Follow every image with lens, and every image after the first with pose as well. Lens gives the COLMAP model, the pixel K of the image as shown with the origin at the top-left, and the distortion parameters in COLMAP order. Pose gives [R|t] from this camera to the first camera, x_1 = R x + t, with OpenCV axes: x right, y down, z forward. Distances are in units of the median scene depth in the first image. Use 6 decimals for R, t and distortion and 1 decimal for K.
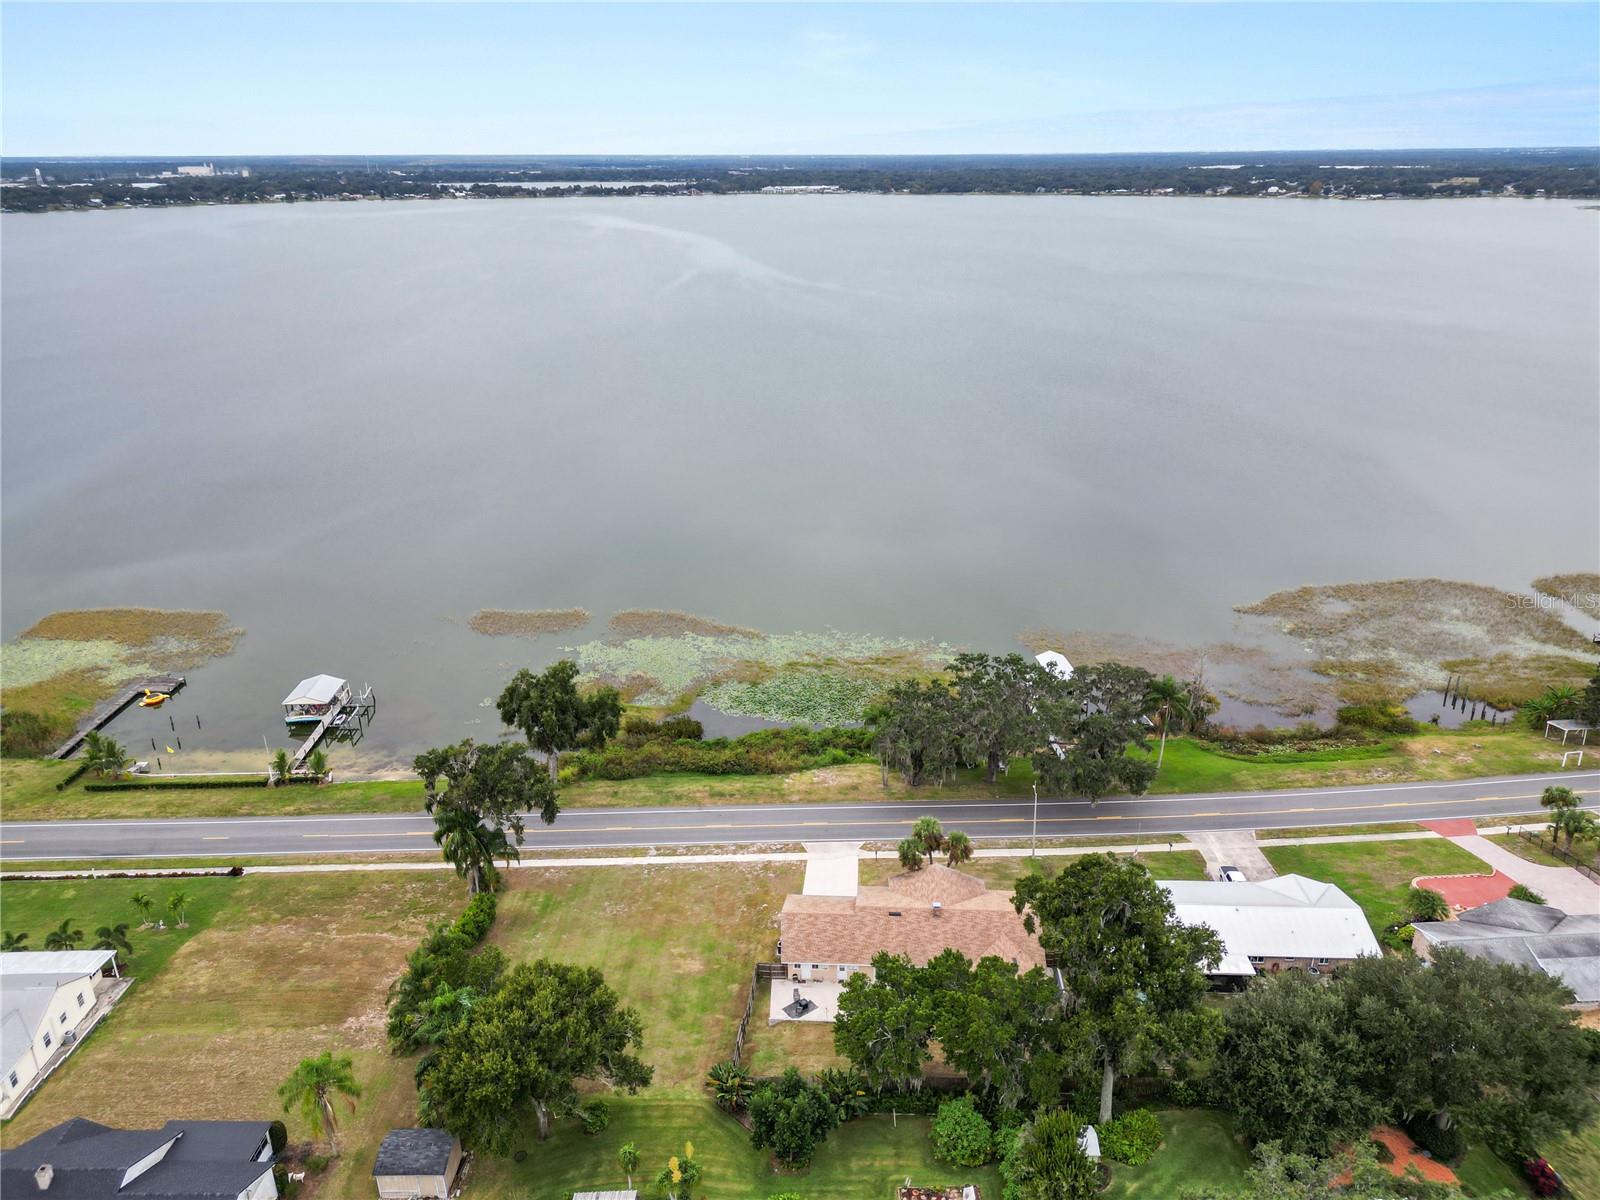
lens RADIAL K [[1118.2, 0, 792.9], [0, 1118.2, 594.9], [0, 0, 1]] dist [0.079966, -0.080735]
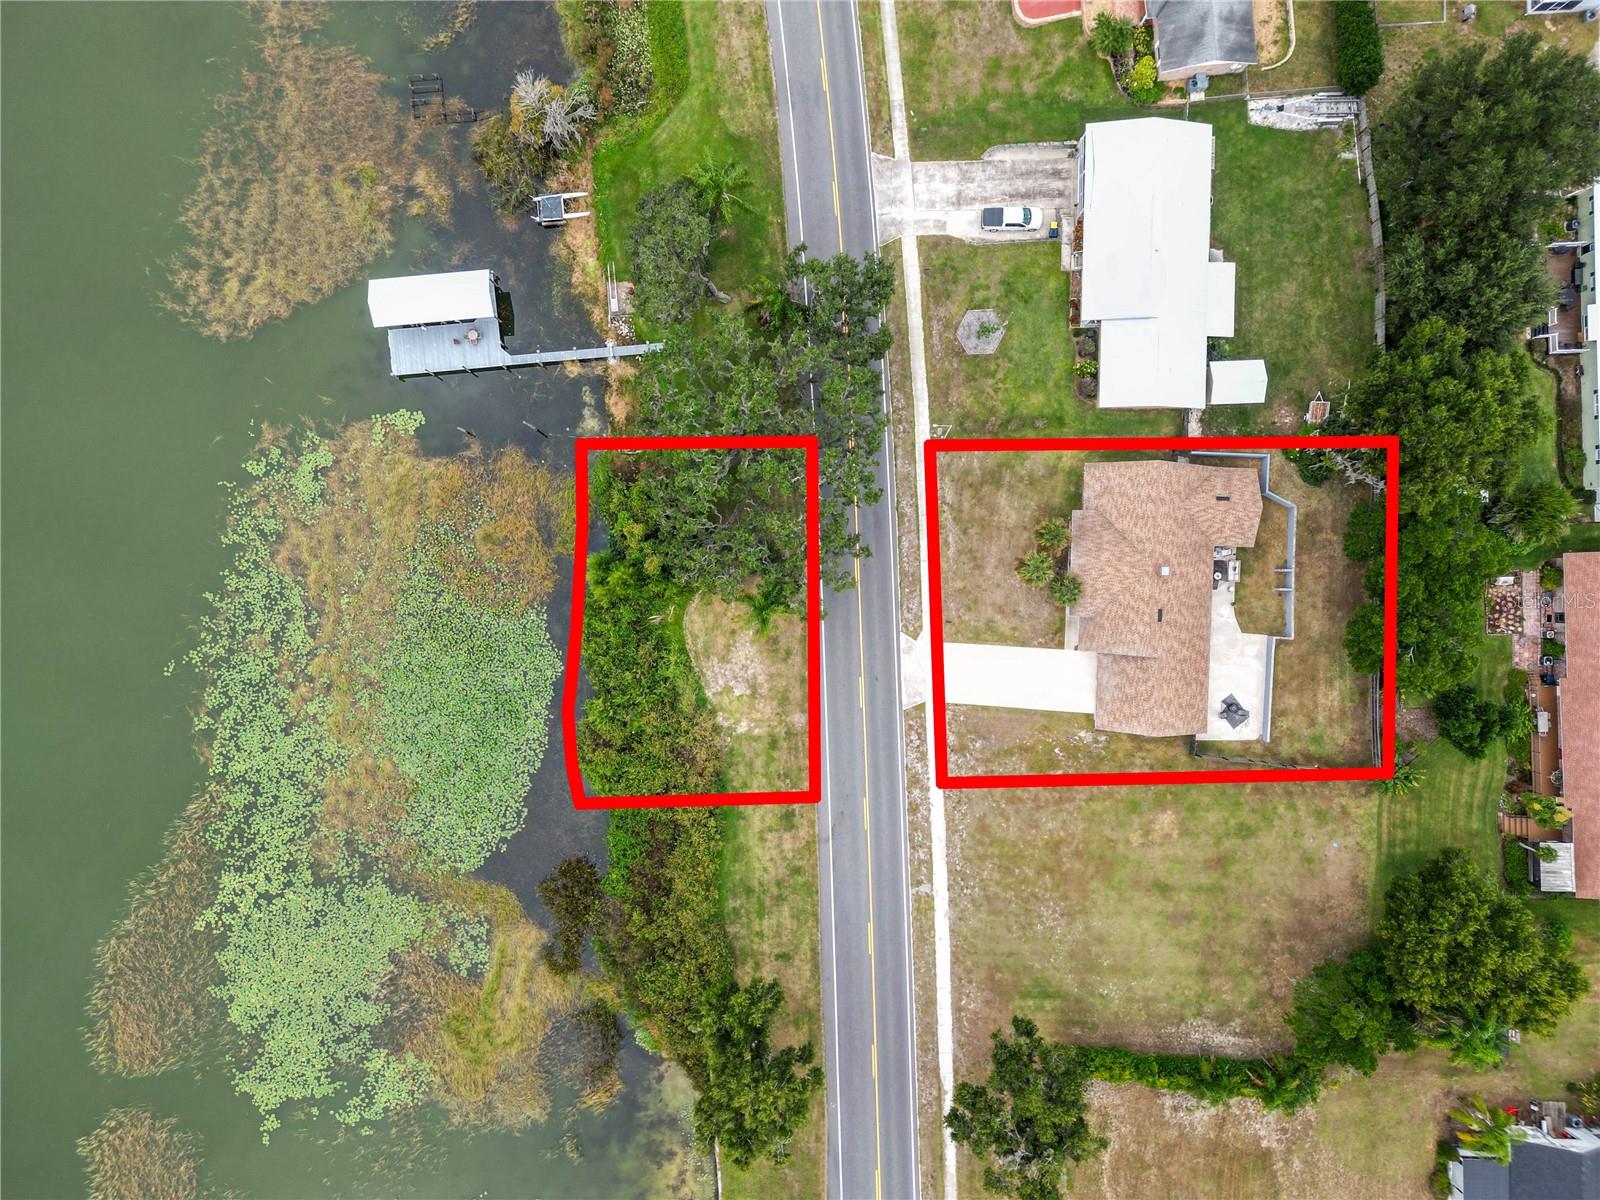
lens RADIAL K [[1118.2, 0, 792.9], [0, 1118.2, 594.9], [0, 0, 1]] dist [0.079966, -0.080735]
pose [[-0.017631, -0.999843, 0.001889, 0.090638], [0.358035, -0.004549, 0.933697, -0.569684], [-0.933542, 0.017138, 0.358059, 0.773203]]
